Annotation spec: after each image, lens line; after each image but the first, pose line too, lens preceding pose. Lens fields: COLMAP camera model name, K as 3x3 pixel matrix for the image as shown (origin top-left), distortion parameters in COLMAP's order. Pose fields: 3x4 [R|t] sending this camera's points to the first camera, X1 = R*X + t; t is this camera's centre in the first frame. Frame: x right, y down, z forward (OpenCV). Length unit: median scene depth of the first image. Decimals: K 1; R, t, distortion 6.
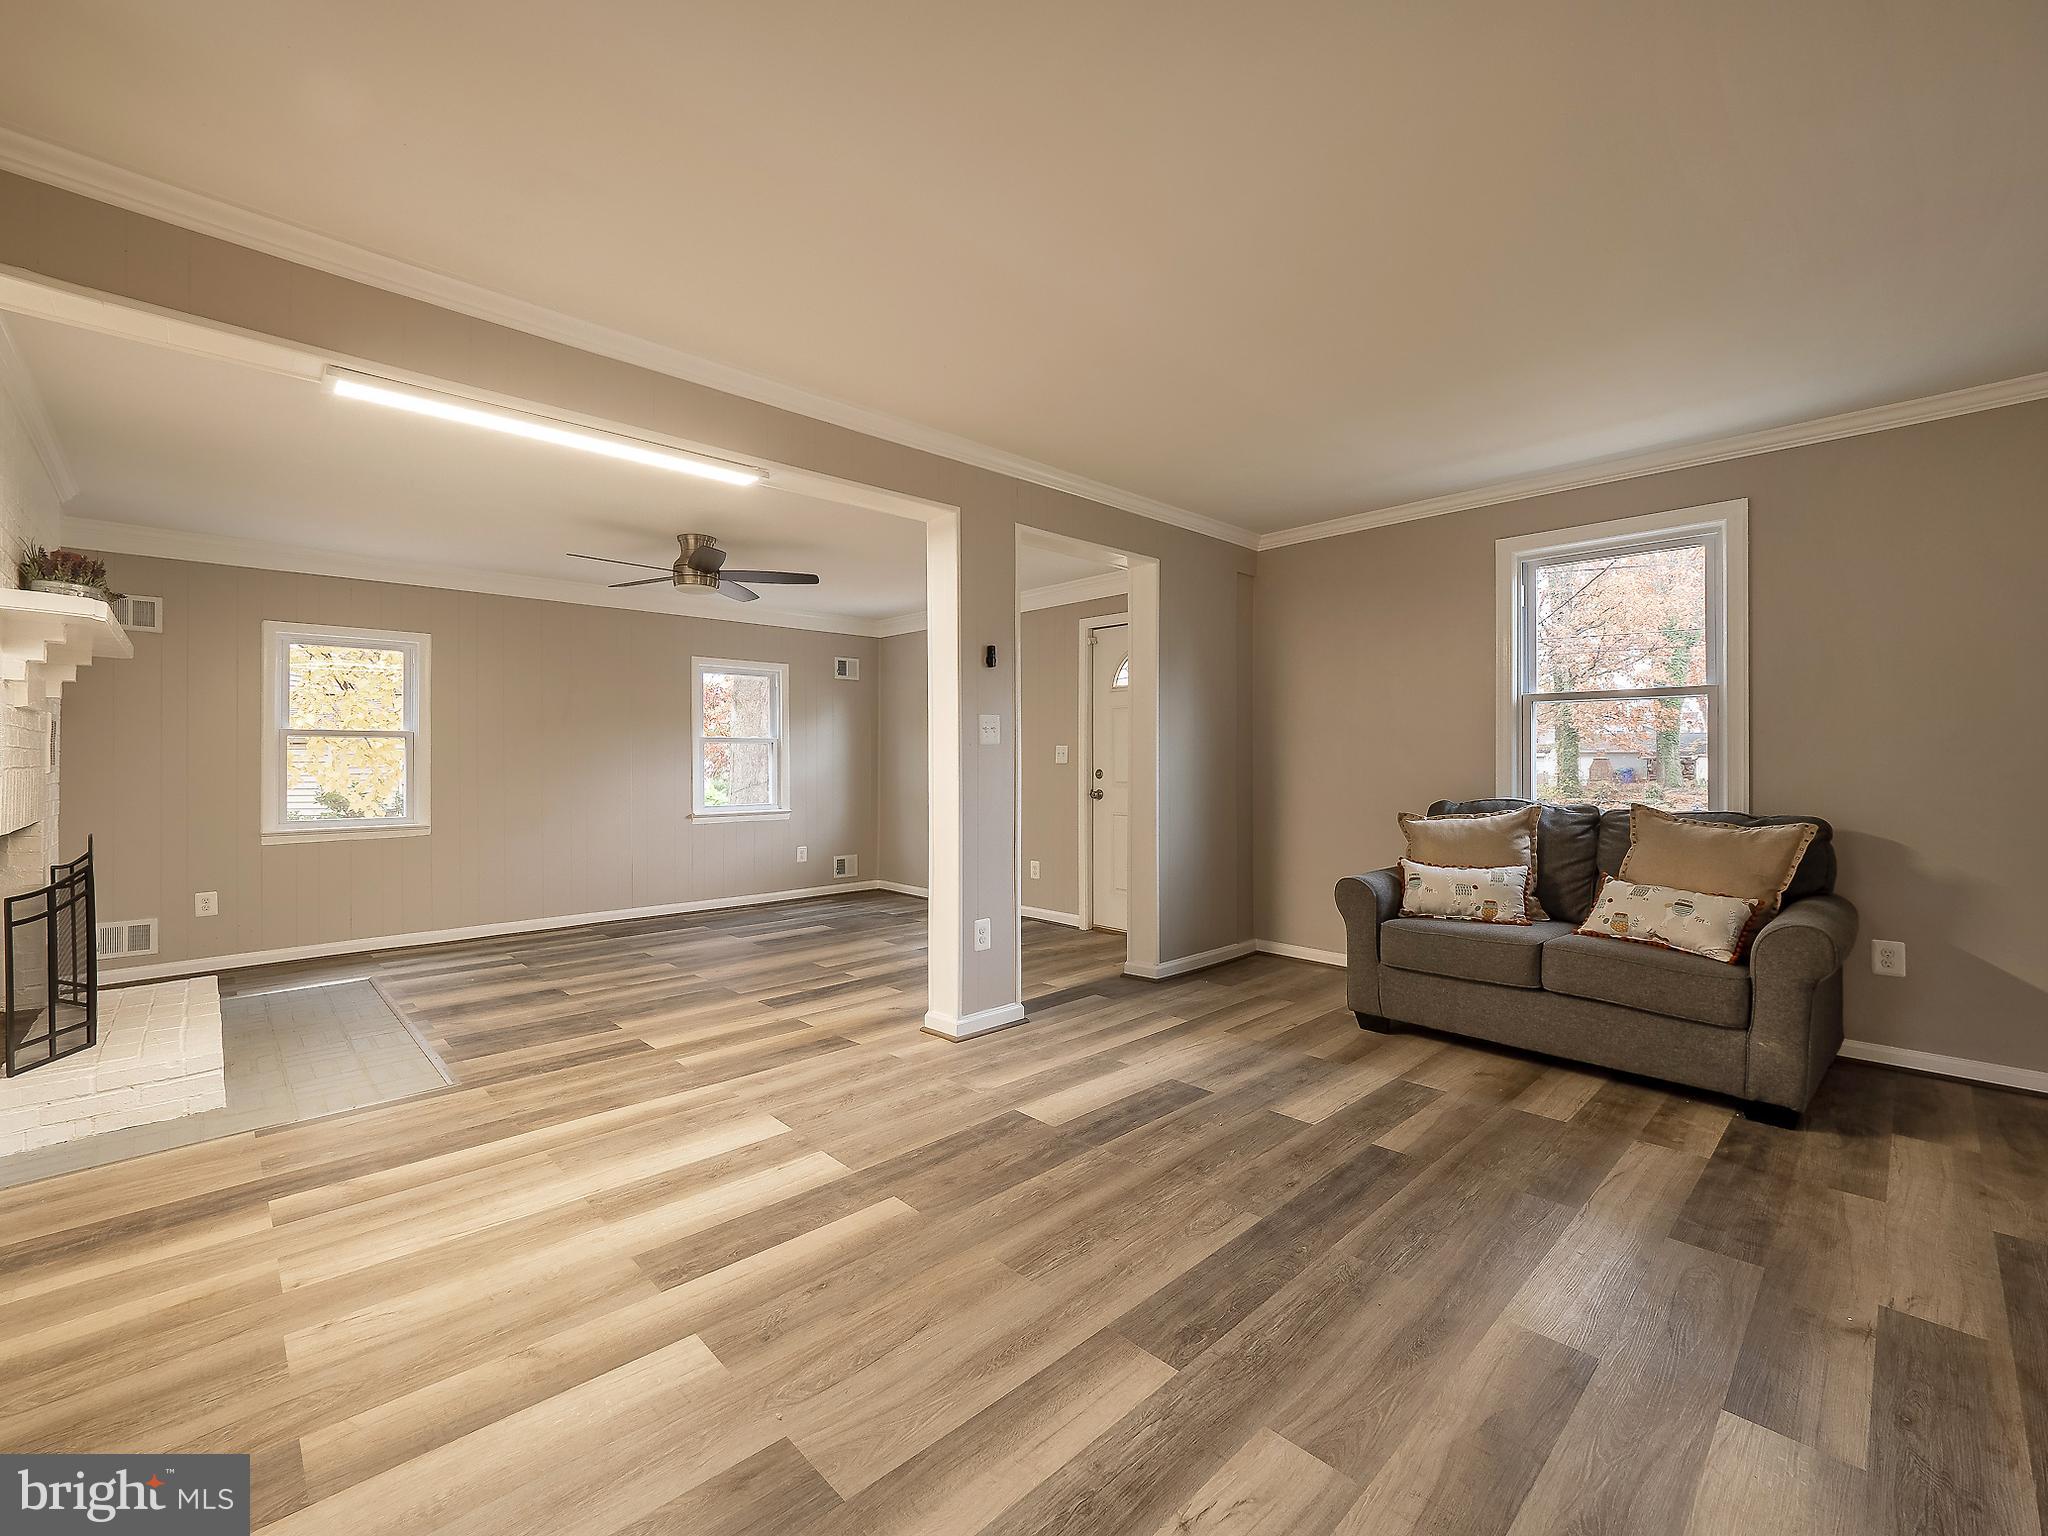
lens RADIAL K [[861.3, 0, 1021.1], [0, 861.3, 762.8], [0, 0, 1]] dist [-0.004967, -0.000282]
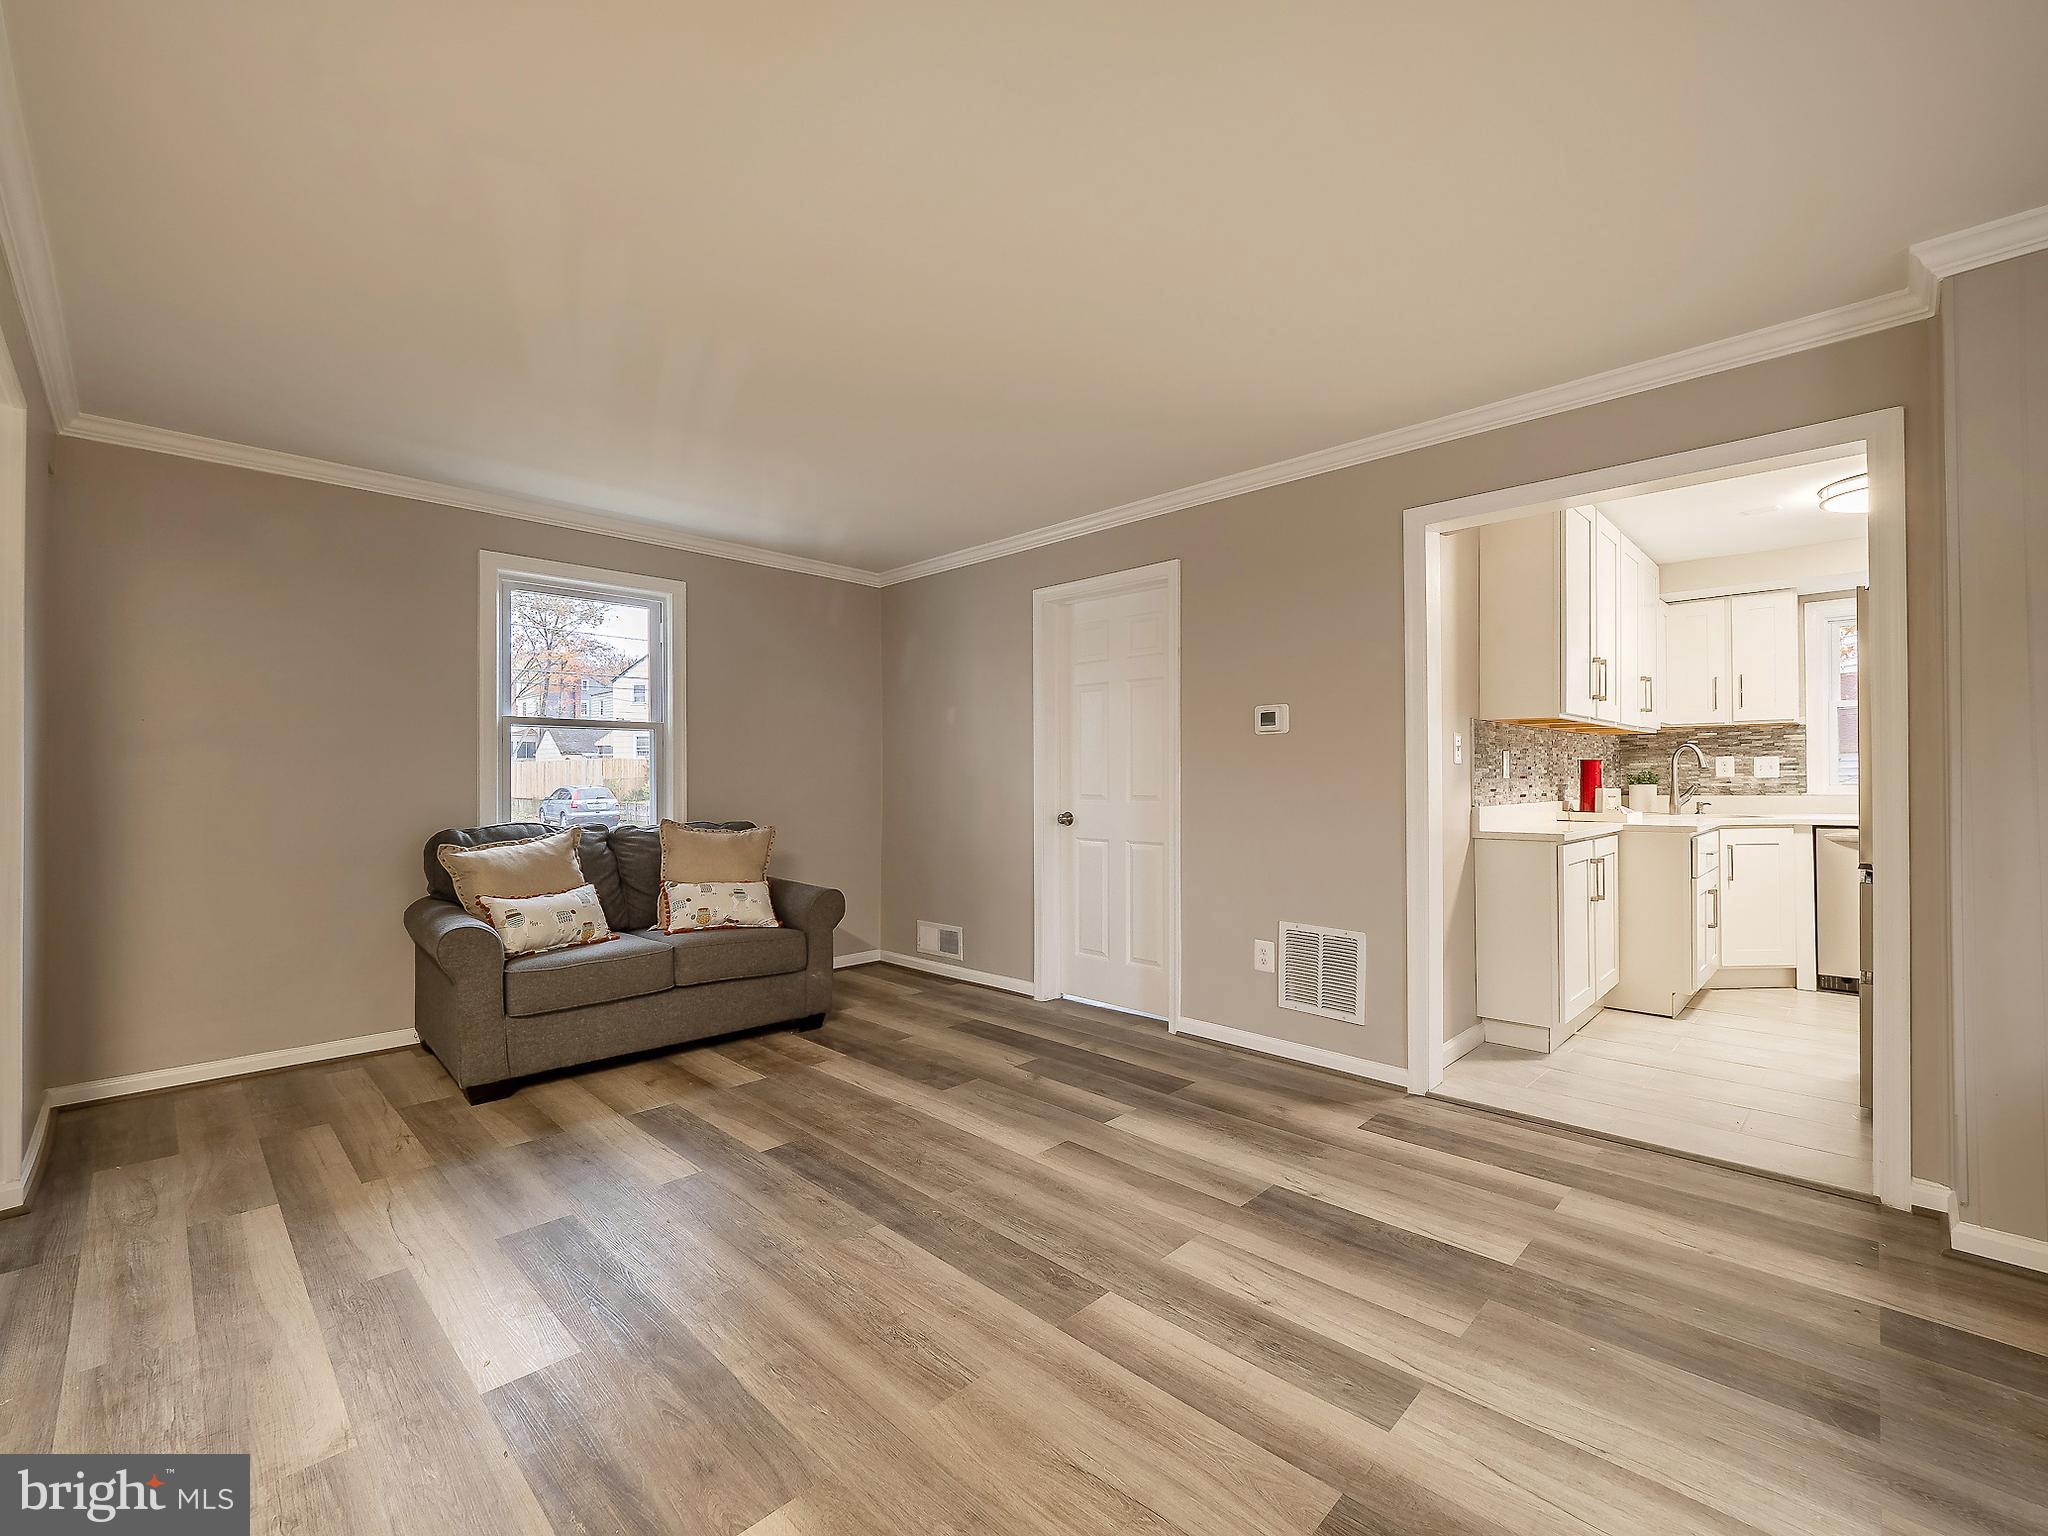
lens RADIAL K [[868.9, 0, 982.4], [0, 868.9, 771.5], [0, 0, 1]] dist [-0.004393, 0.000055]
pose [[0.000463, 0.010708, 0.999943, -0.566083], [0.007127, 0.999917, -0.010711, -0.002408], [-0.999974, 0.007132, 0.000387, 0.641808]]
